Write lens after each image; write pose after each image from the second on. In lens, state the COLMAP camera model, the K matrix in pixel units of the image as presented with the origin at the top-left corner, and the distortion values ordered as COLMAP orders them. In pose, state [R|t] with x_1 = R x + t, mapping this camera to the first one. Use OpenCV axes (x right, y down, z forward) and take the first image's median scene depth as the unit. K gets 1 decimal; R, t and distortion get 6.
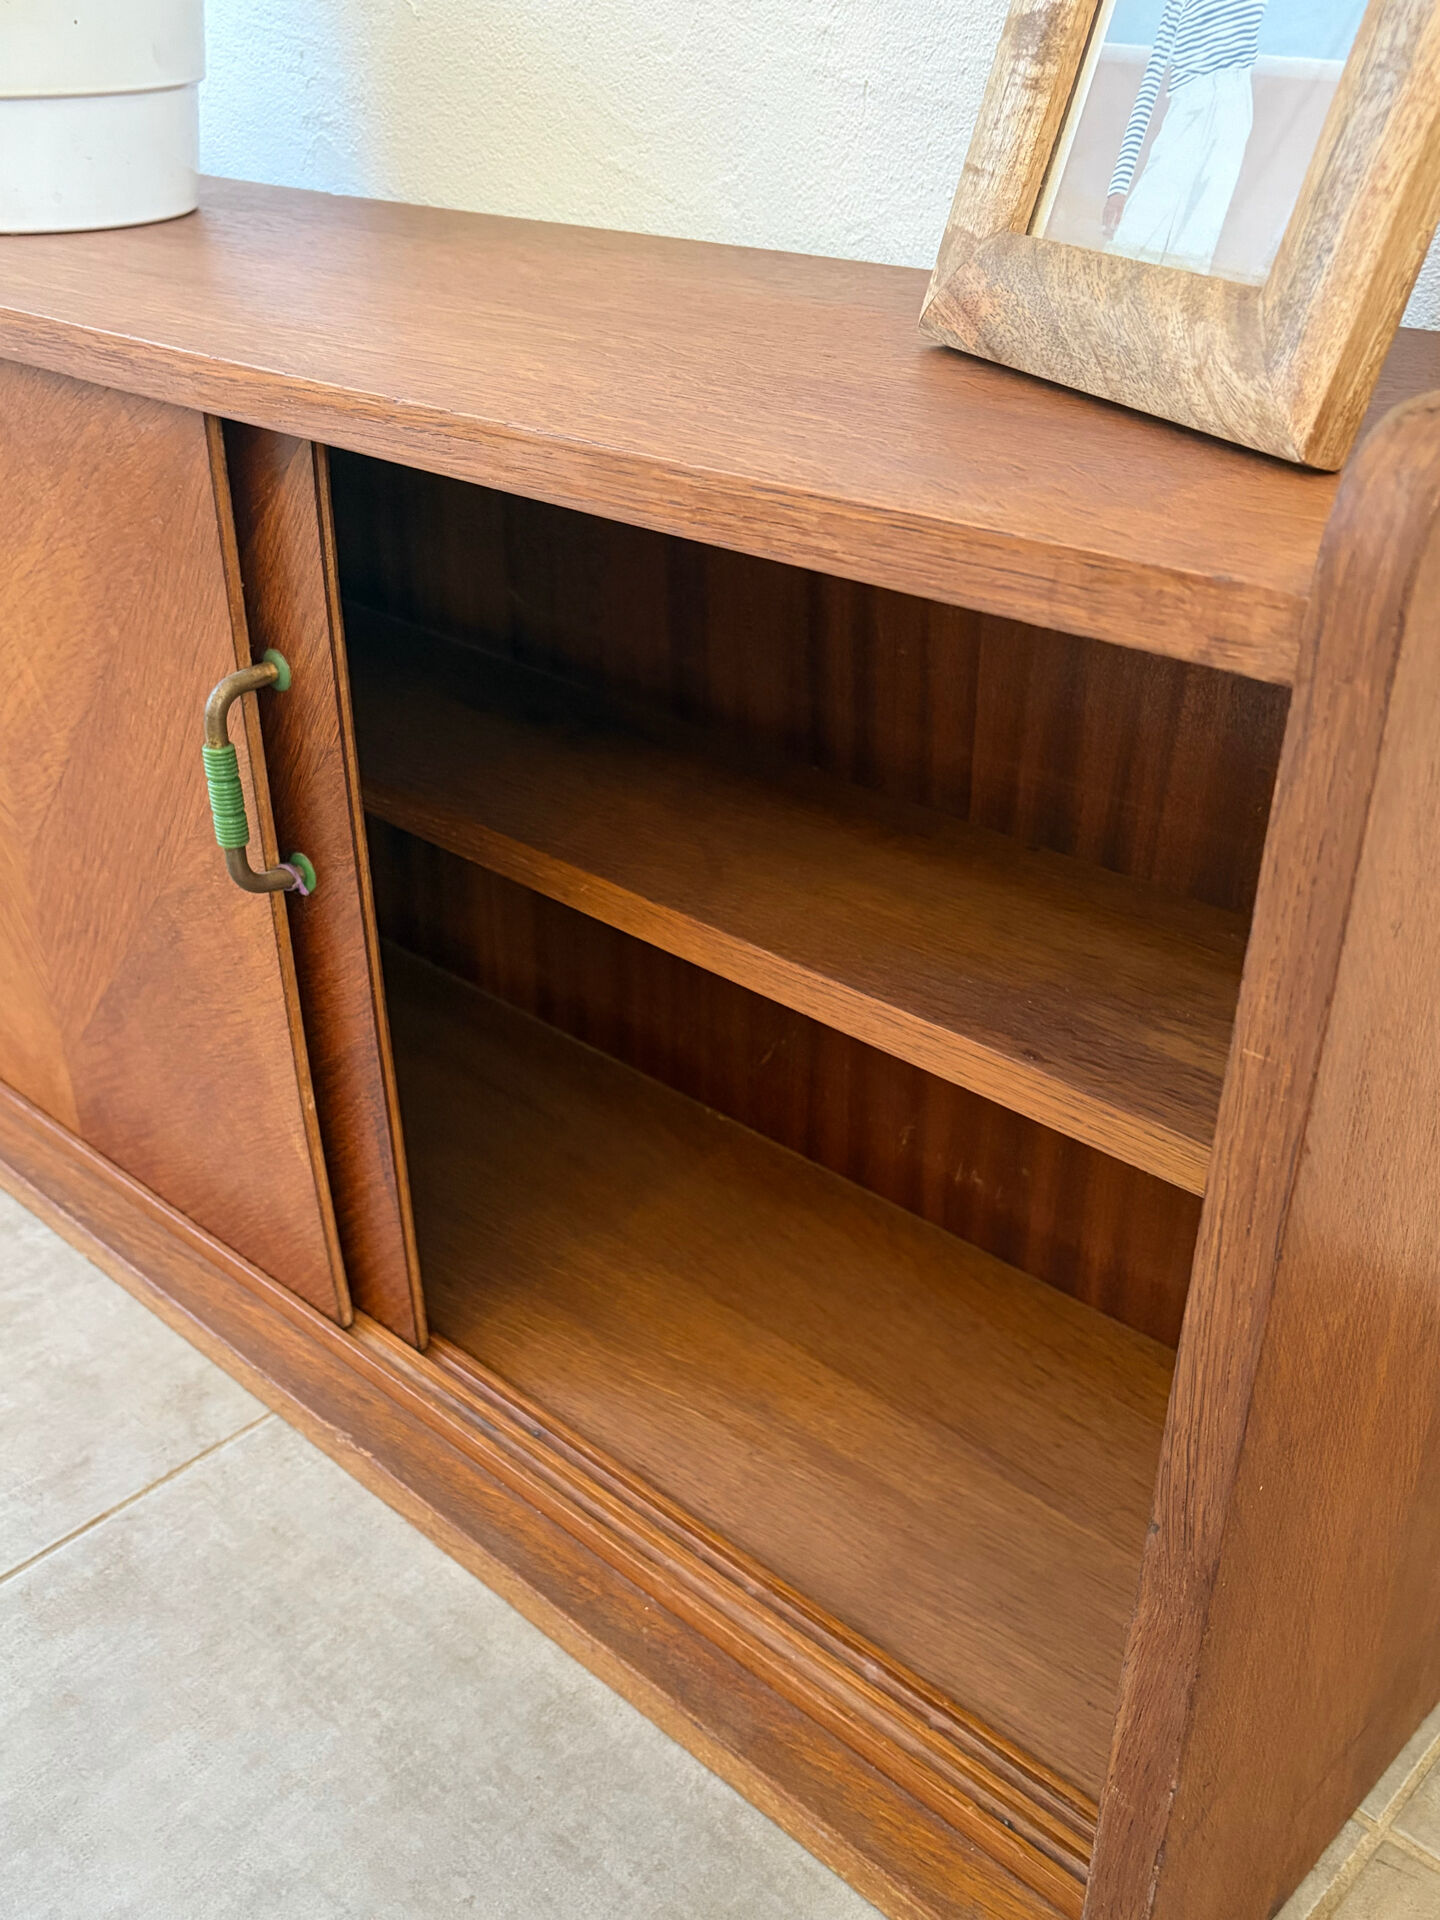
lens RADIAL K [[1872.1, 0, 716.2], [0, 1872.1, 984.4], [0, 0, 1]] dist [0.018208, 0.000000]
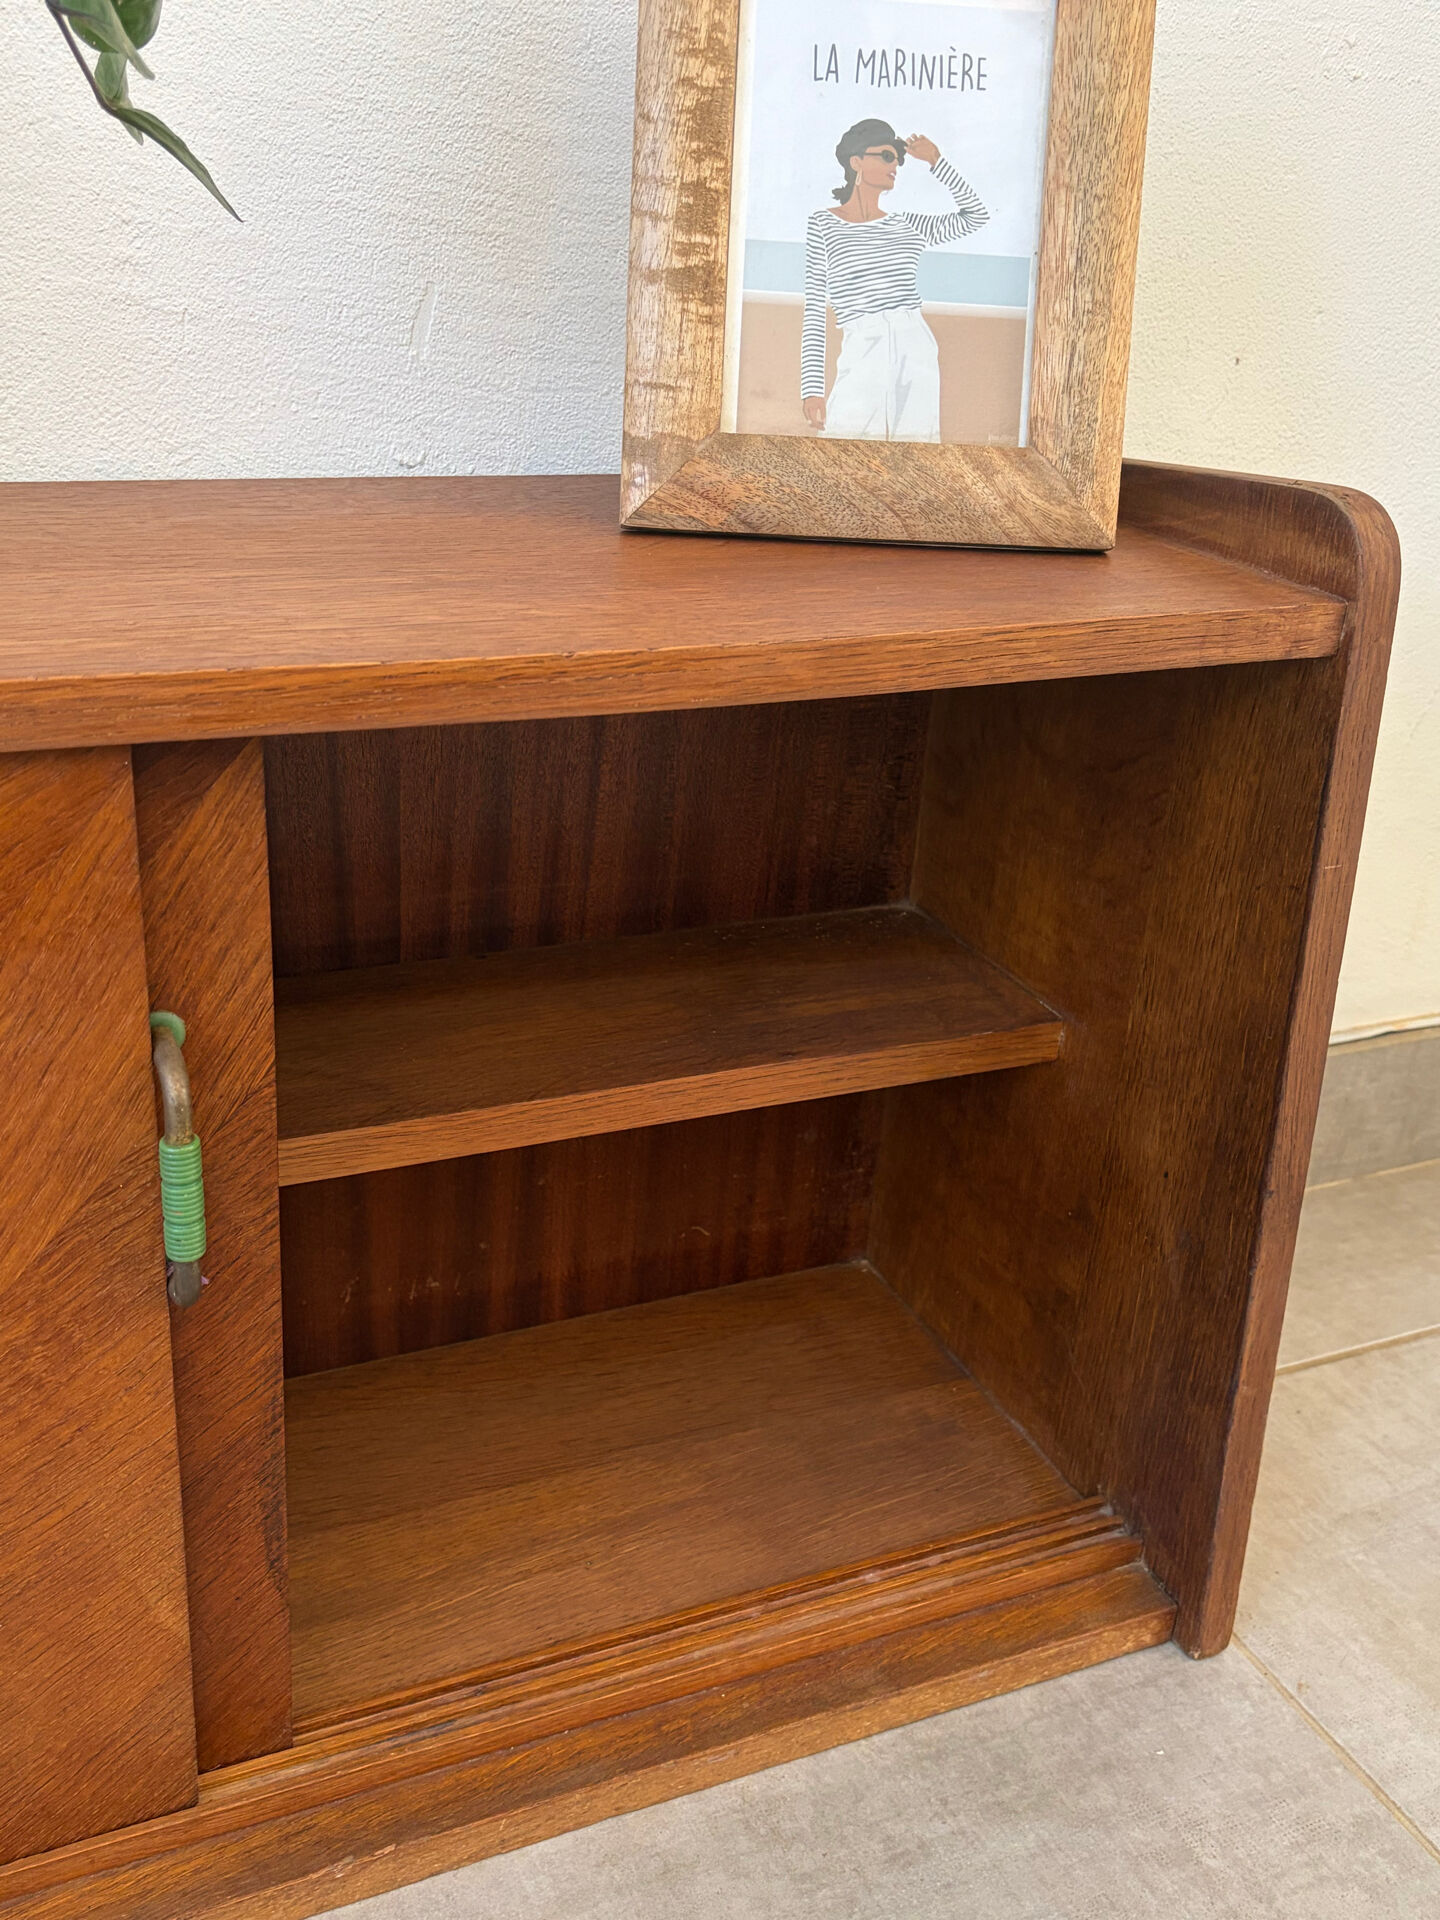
lens RADIAL K [[1872.1, 0, 706.4], [0, 1872.1, 967.1], [0, 0, 1]] dist [0.018208, 0.000000]
pose [[0.368748, -0.346696, 0.862454, -0.869106], [0.397292, 0.897604, 0.190961, -0.263067], [-0.840348, 0.272229, 0.468729, 0.418236]]
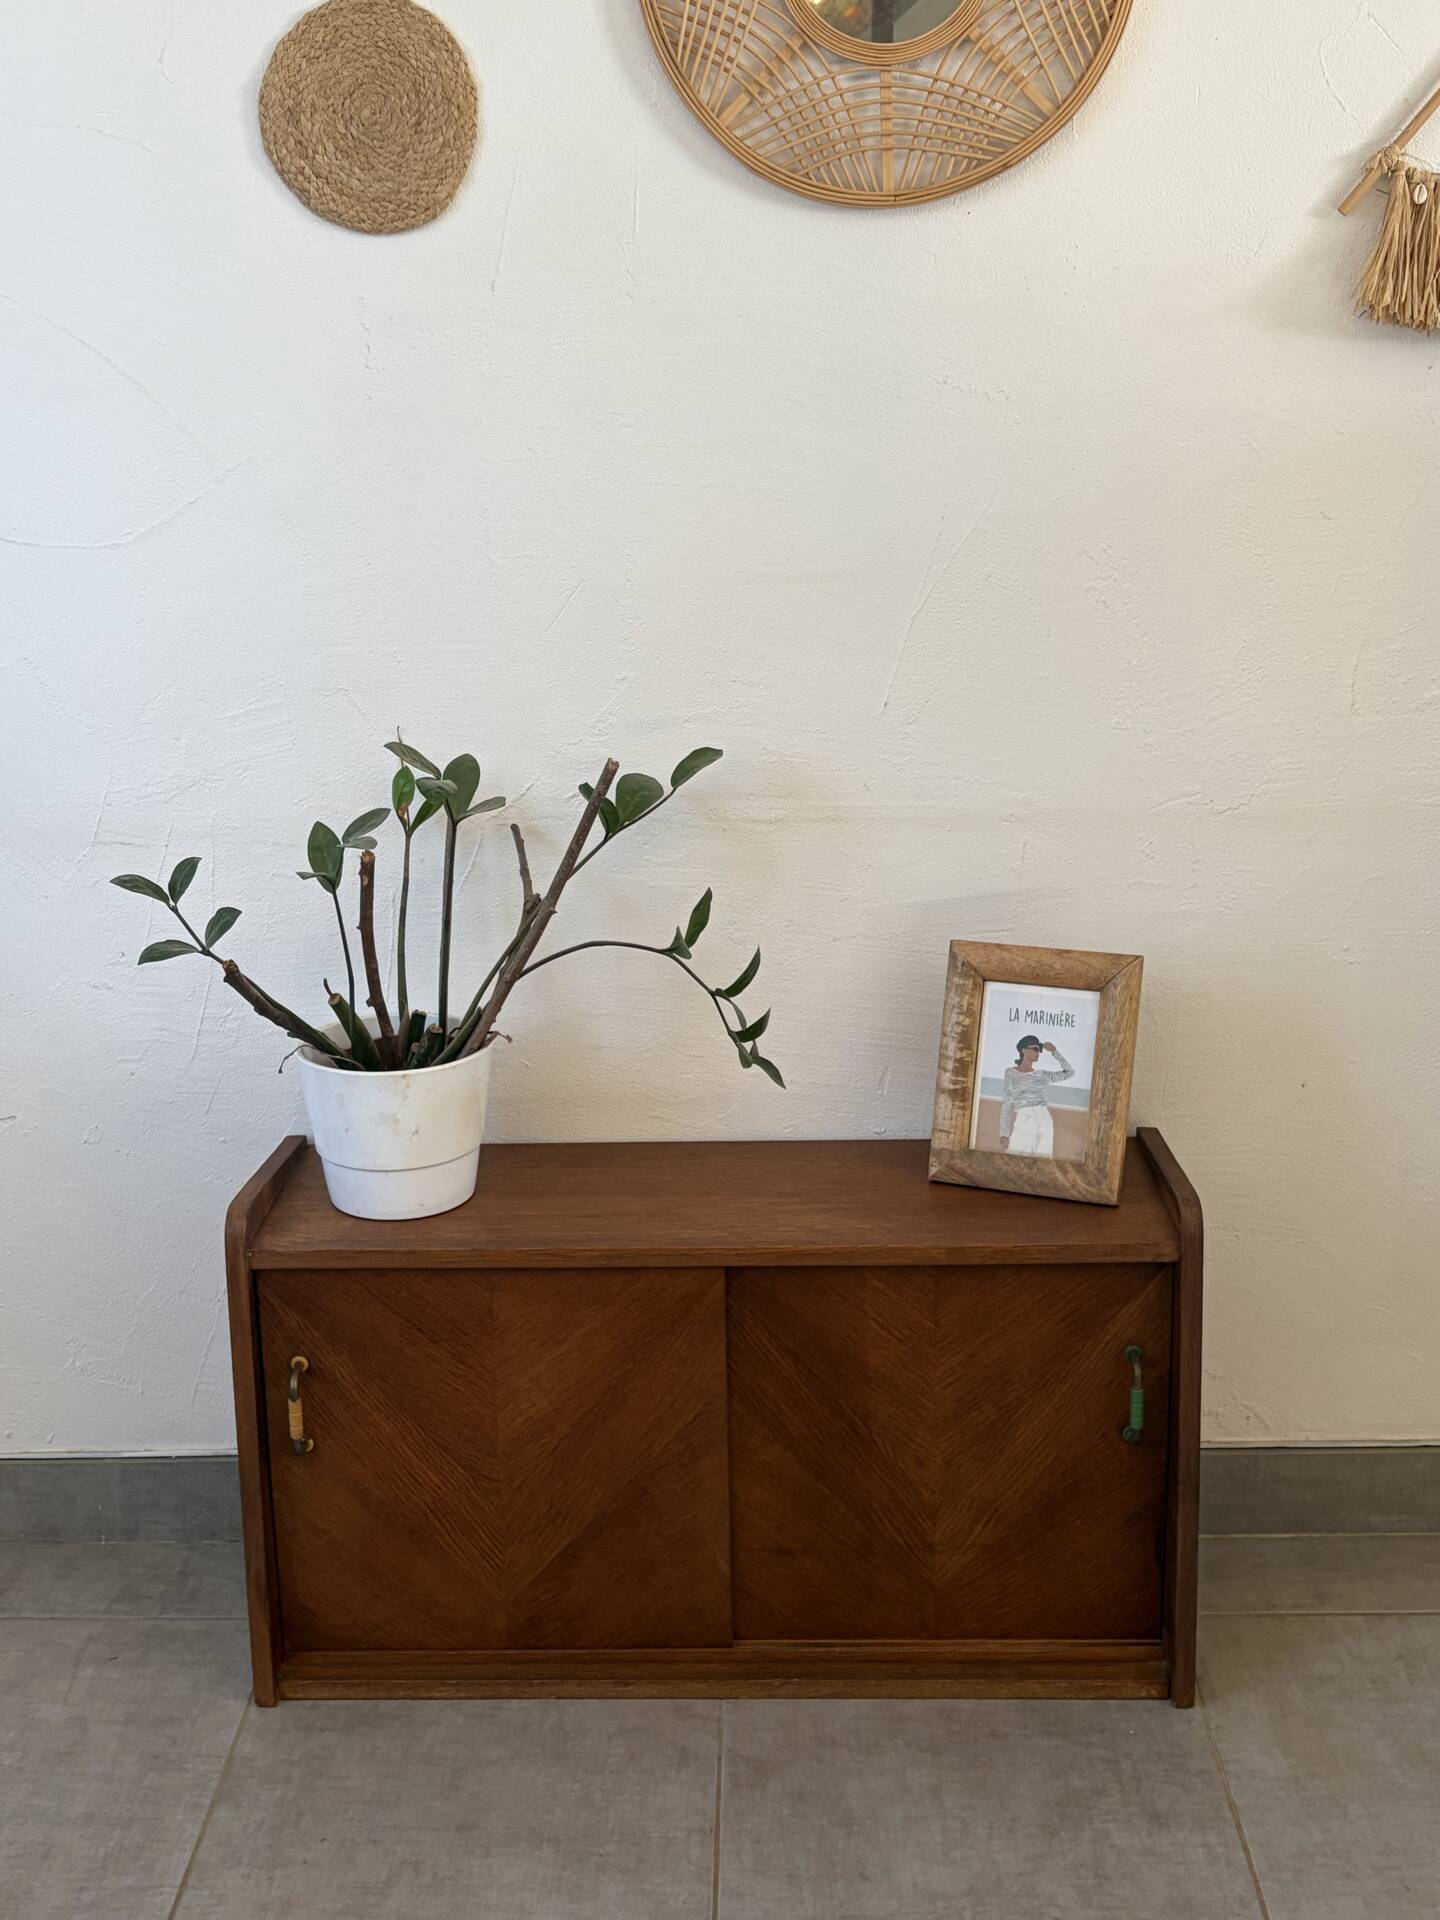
lens RADIAL K [[2271.5, 0, 700.4], [0, 2271.5, 916.5], [0, 0, 1]] dist [0.019264, 0.000000]
pose [[0.742107, -0.180801, 0.645436, -2.218999], [0.342265, 0.930147, -0.132973, -0.334516], [-0.576309, 0.319591, 0.752150, -1.541942]]
